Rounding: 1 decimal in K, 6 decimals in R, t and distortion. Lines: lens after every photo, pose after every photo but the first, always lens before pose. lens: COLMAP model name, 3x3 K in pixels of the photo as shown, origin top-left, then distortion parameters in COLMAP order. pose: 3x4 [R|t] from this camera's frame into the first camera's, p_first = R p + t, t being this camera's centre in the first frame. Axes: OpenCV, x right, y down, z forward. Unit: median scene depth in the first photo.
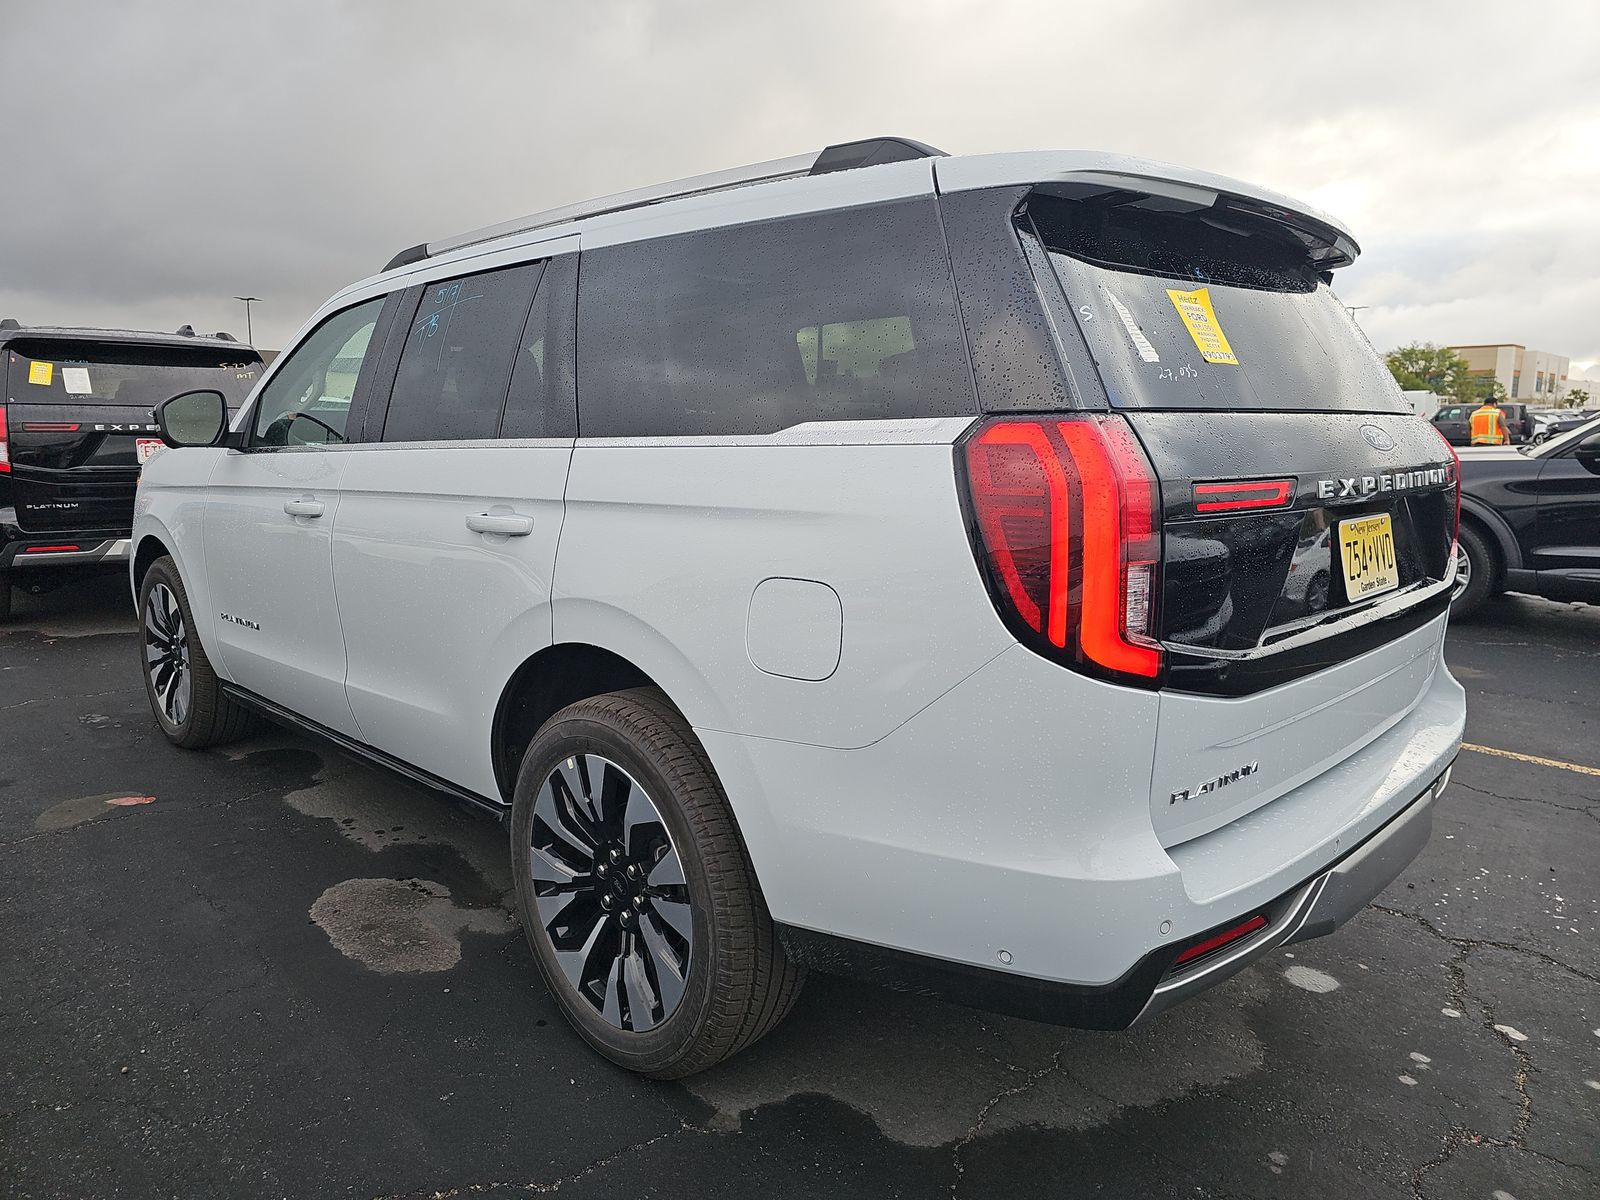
lens RADIAL K [[1078.9, 0, 794.1], [0, 1078.9, 600.4], [0, 0, 1]] dist [0.009590, -0.001216]
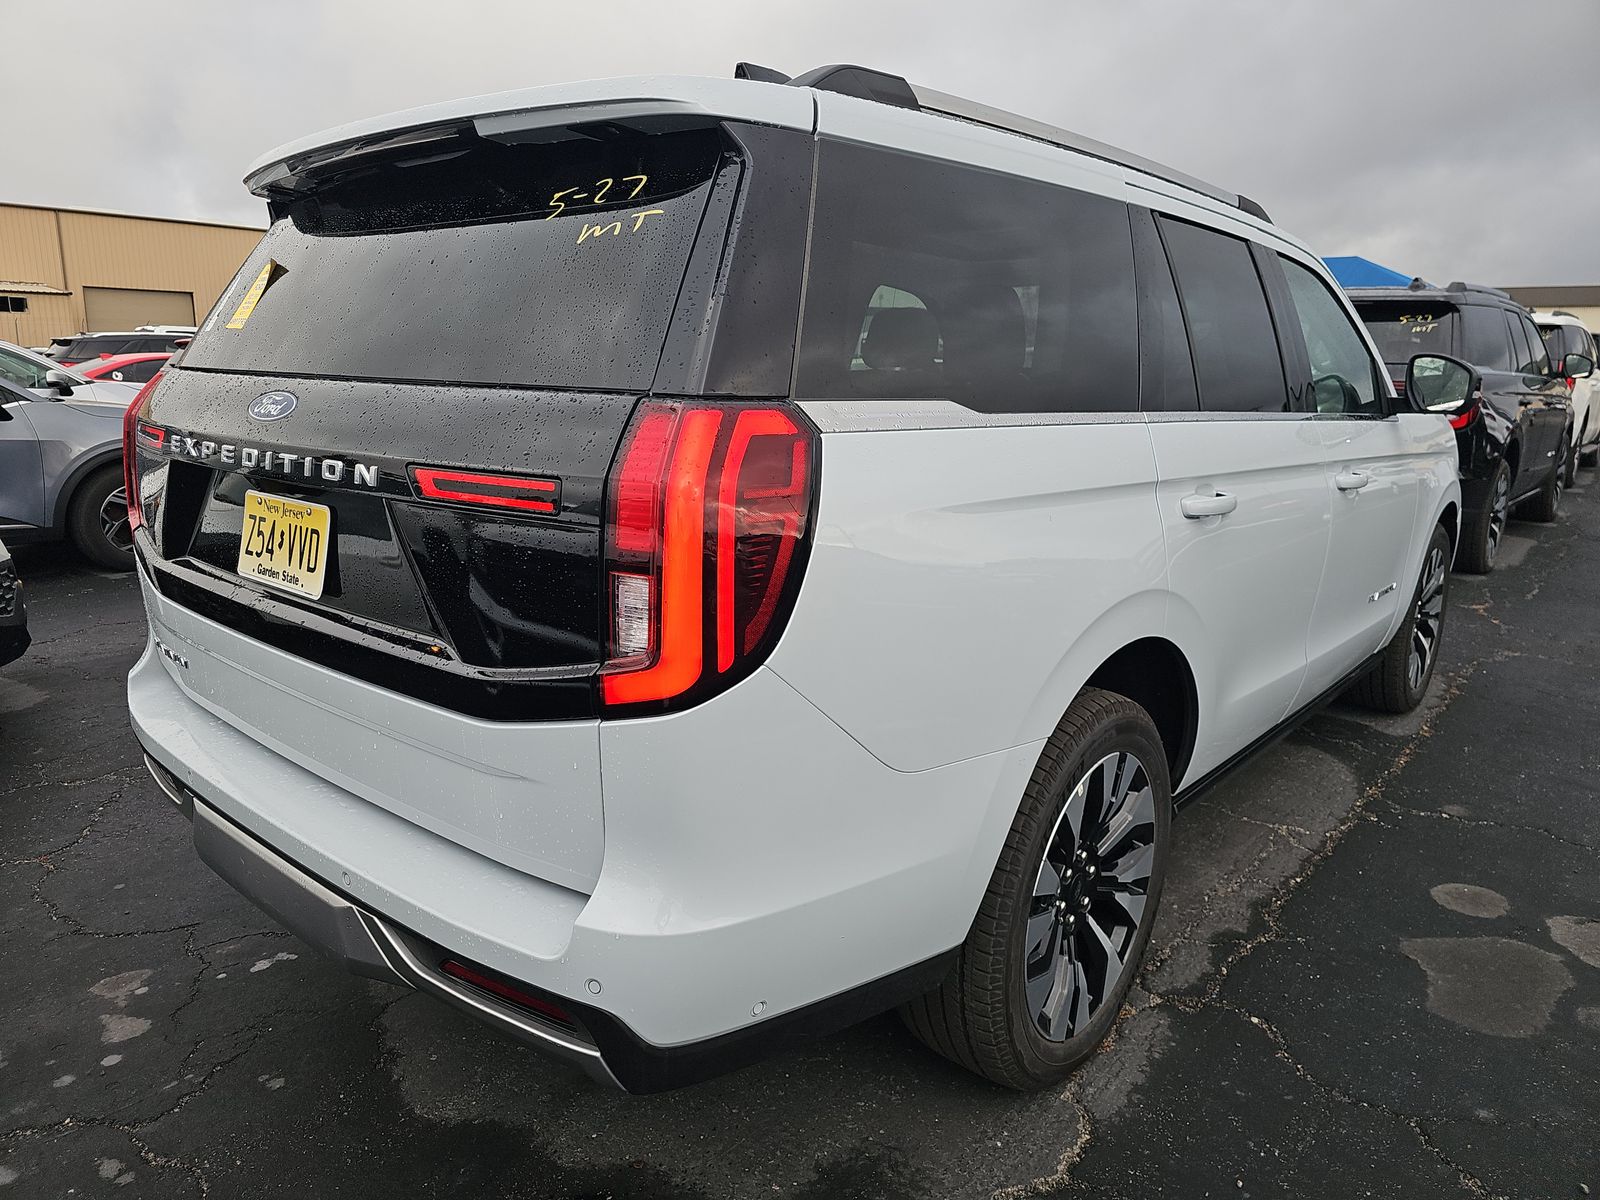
lens RADIAL K [[1078.9, 0, 799.8], [0, 1078.9, 605.0], [0, 0, 1]] dist [0.009590, -0.001216]
pose [[0.078036, 0.222559, -0.971791, 1.430923], [-0.178075, 0.962199, 0.206062, -0.247739], [0.980918, 0.156971, 0.114718, 1.329167]]
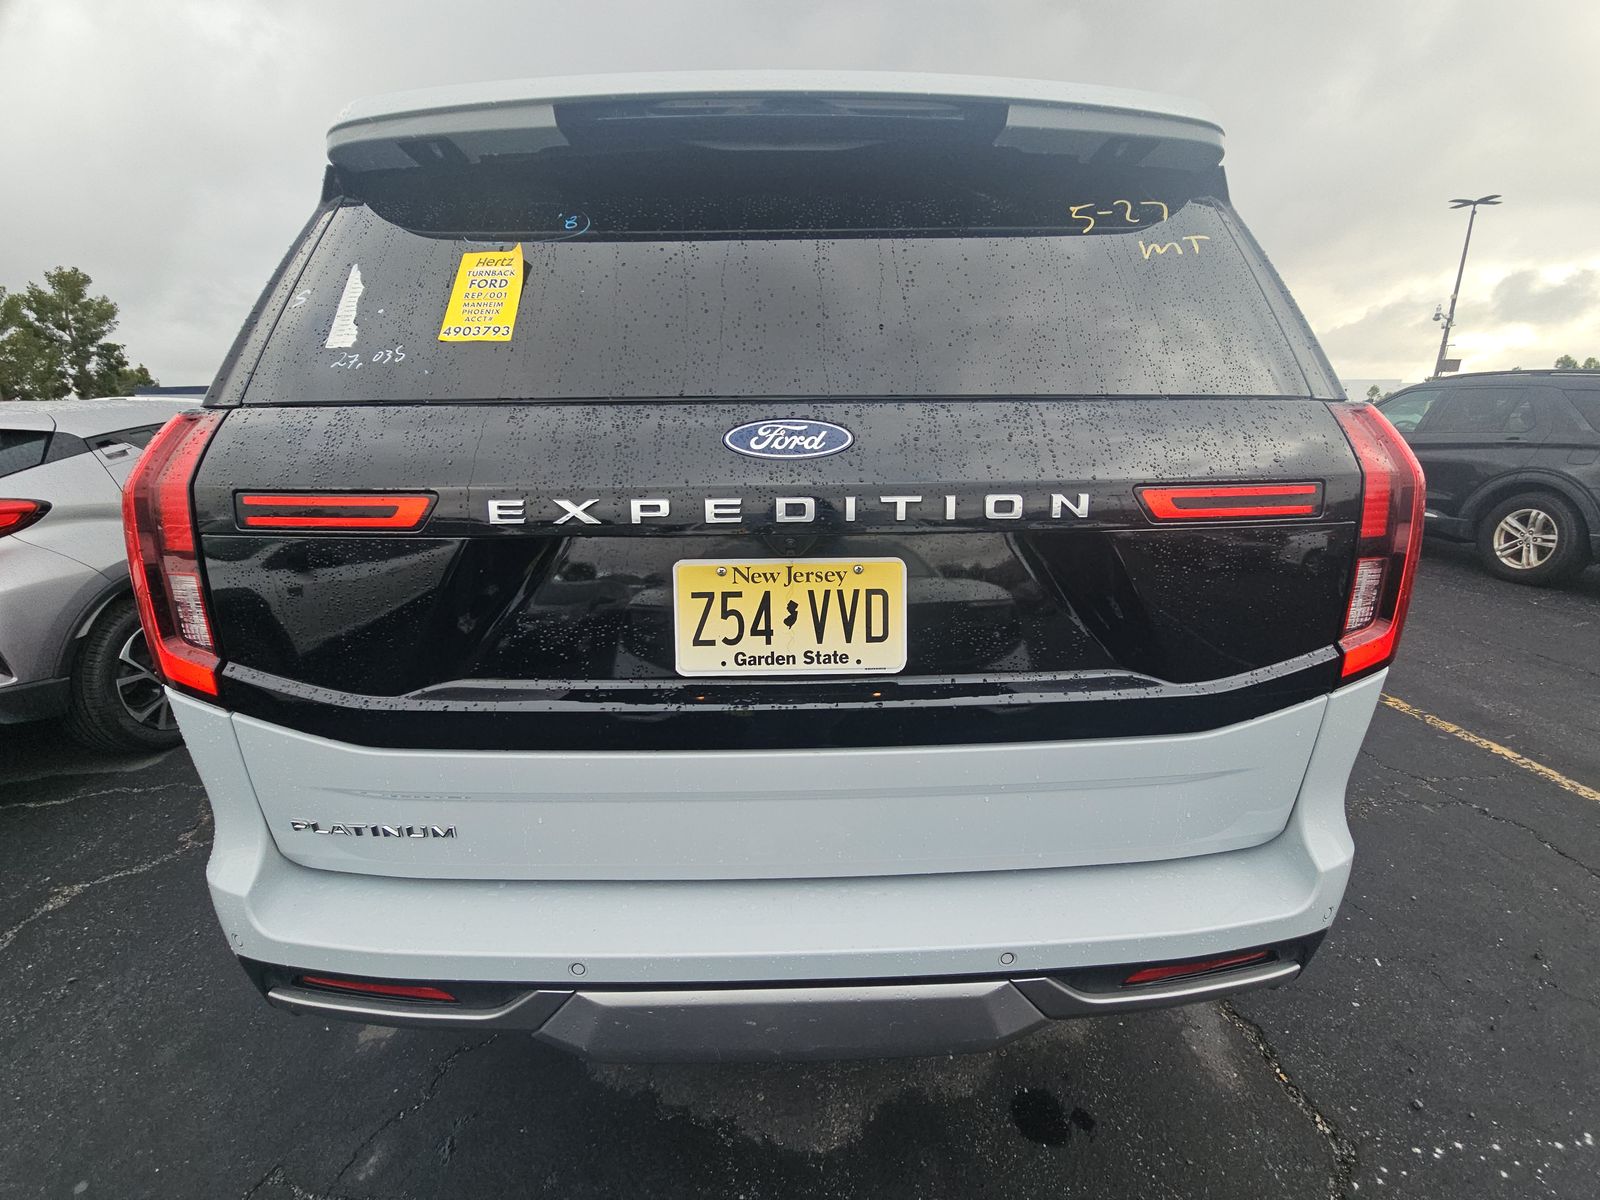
lens RADIAL K [[657.8, 0, 798.5], [0, 657.8, 595.0], [0, 0, 1]] dist [-0.008295, -0.001272]
pose [[0.726936, 0.172839, -0.664598, 0.812353], [-0.100797, 0.984181, 0.145700, -0.115719], [0.679268, -0.038925, 0.732858, 0.713399]]
